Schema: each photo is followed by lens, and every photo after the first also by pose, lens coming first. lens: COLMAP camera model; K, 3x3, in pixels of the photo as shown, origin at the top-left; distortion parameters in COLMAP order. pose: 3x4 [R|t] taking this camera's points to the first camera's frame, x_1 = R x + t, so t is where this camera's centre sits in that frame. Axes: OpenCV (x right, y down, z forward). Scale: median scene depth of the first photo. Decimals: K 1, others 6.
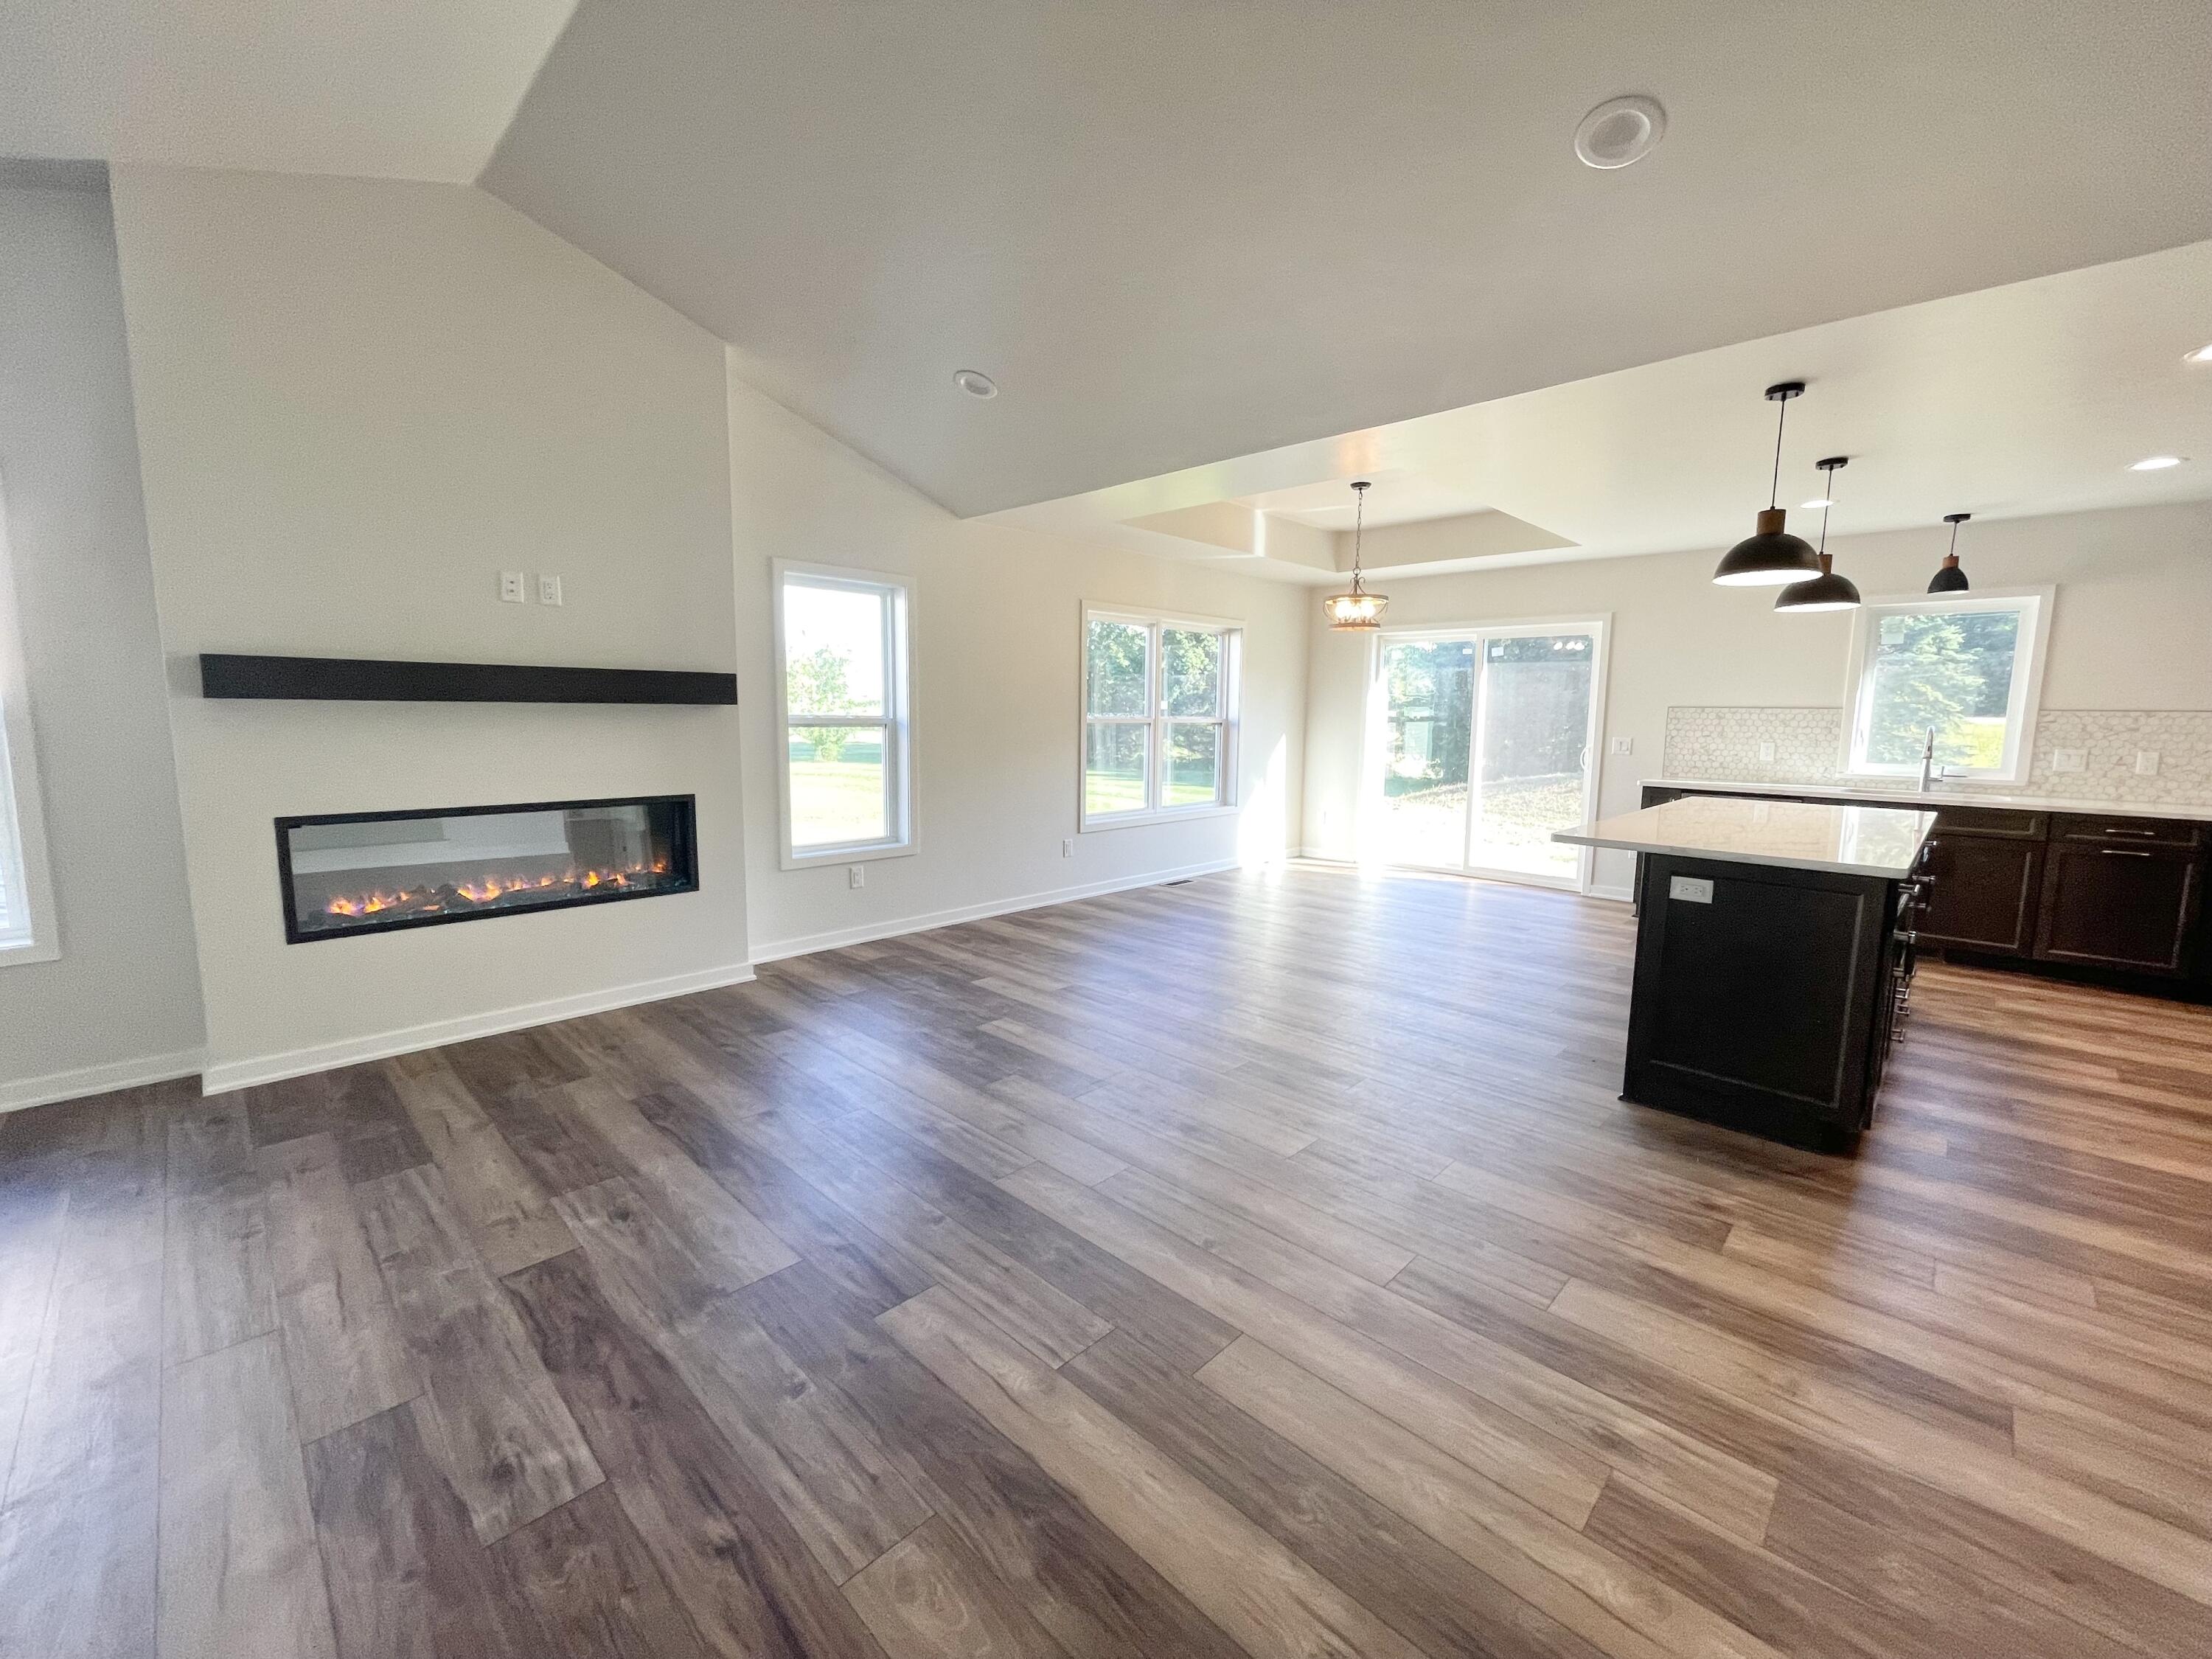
lens RADIAL K [[892.5, 0, 1103.5], [0, 892.5, 819.9], [0, 0, 1]] dist [-0.001932, -0.000188]
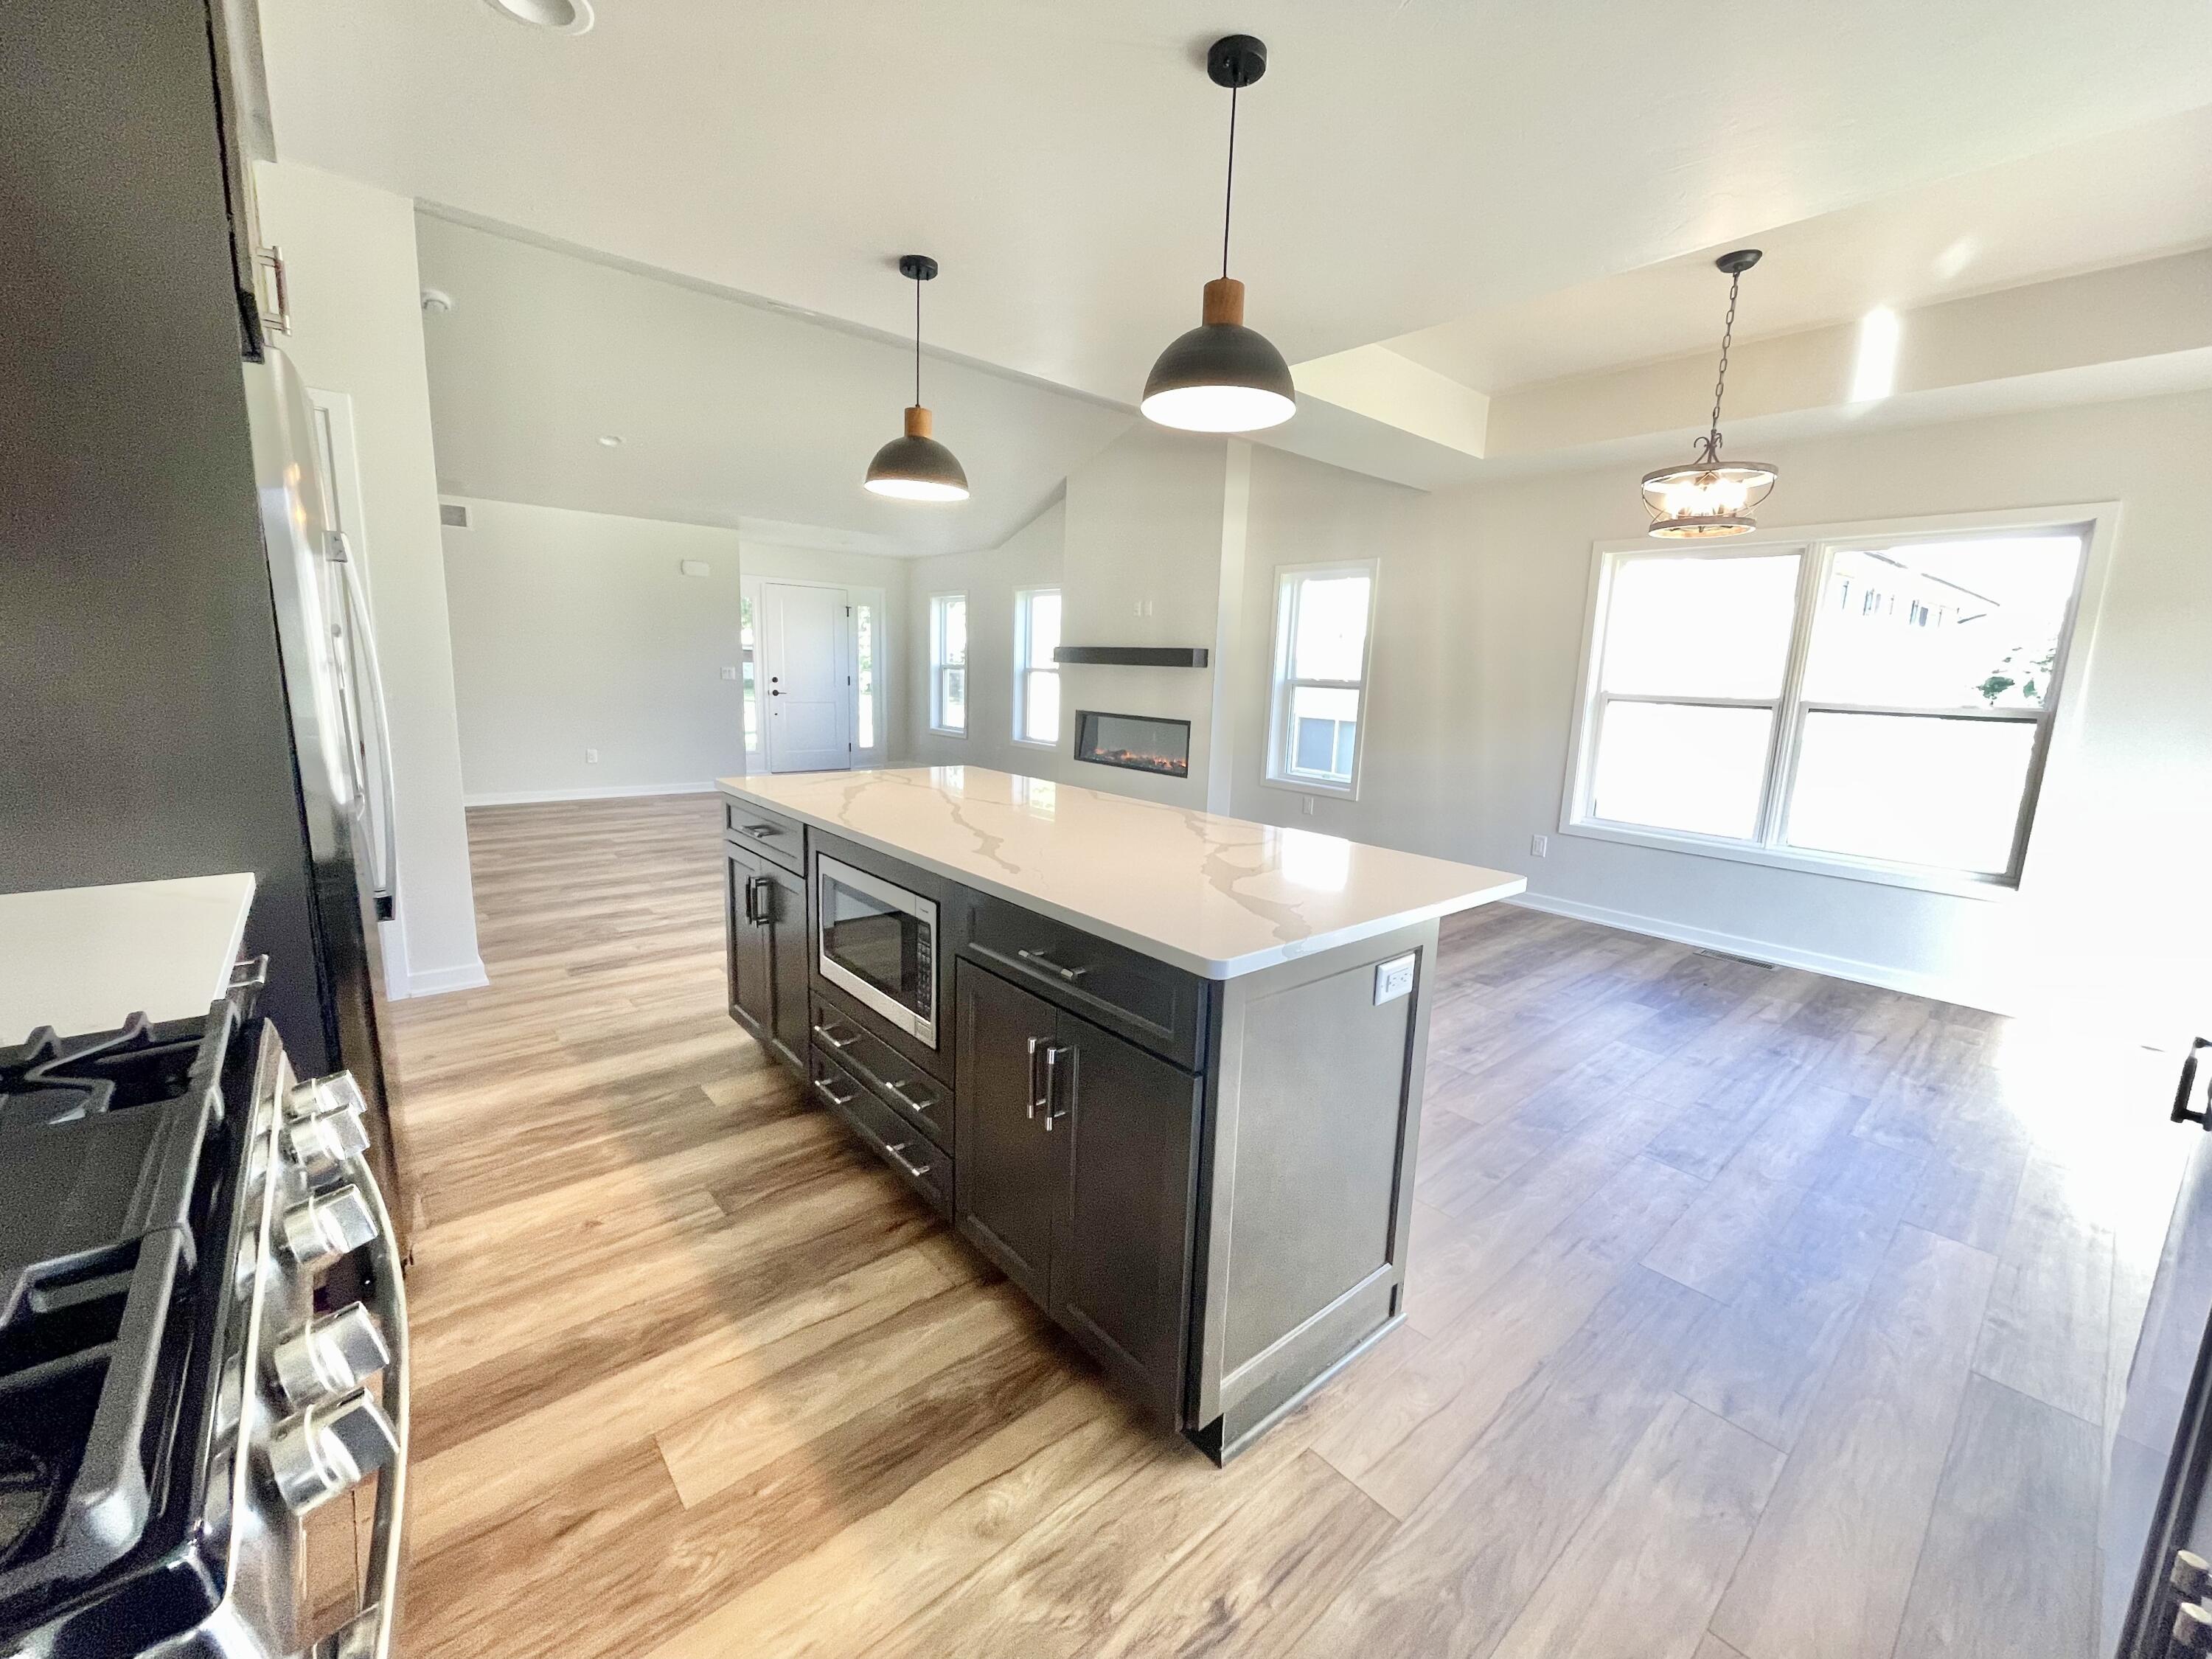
lens RADIAL K [[892.5, 0, 1105.0], [0, 892.5, 818.6], [0, 0, 1]] dist [-0.001932, -0.000188]
pose [[-0.085510, 0.154061, -0.984354, 1.073393], [-0.158112, 0.973355, 0.166075, -0.088974], [0.983712, 0.169839, -0.058873, 0.844273]]
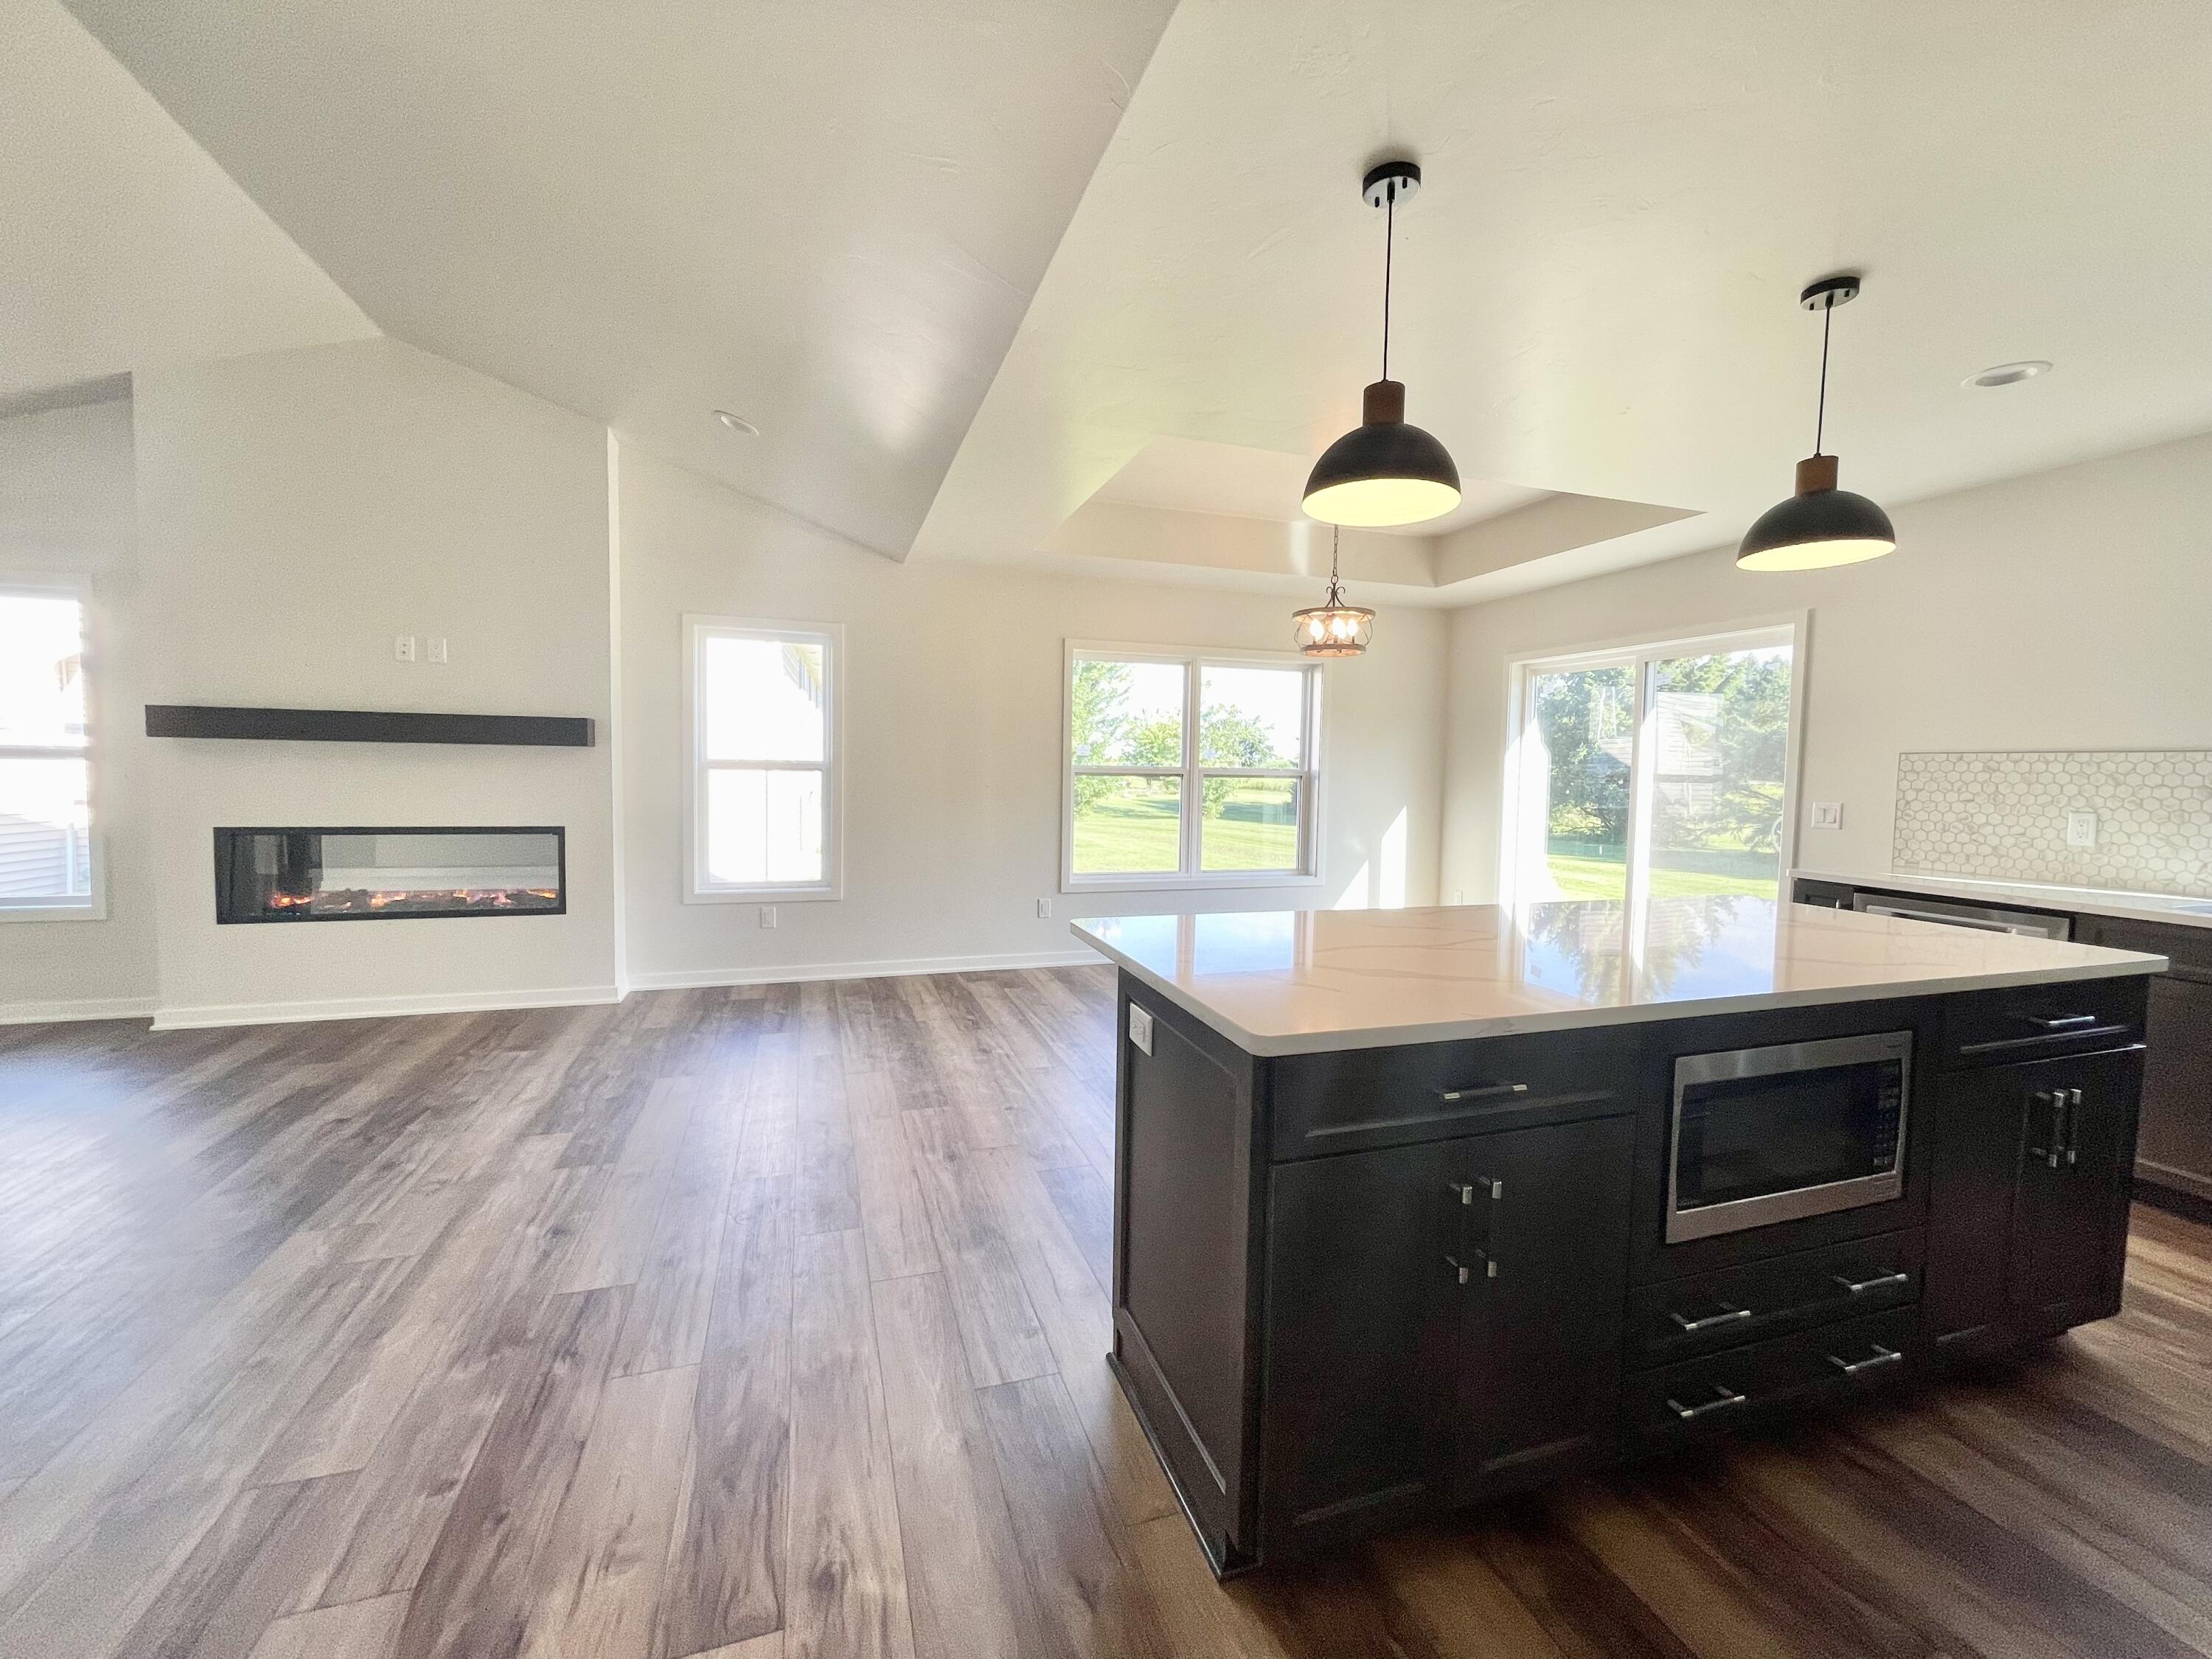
lens RADIAL K [[892.5, 0, 1102.5], [0, 892.5, 819.7], [0, 0, 1]] dist [-0.001932, -0.000188]
pose [[0.887570, 0.031923, -0.459565, 0.562633], [-0.063683, 0.996520, -0.053771, -0.017364], [0.456249, 0.076993, 0.886515, 0.278567]]
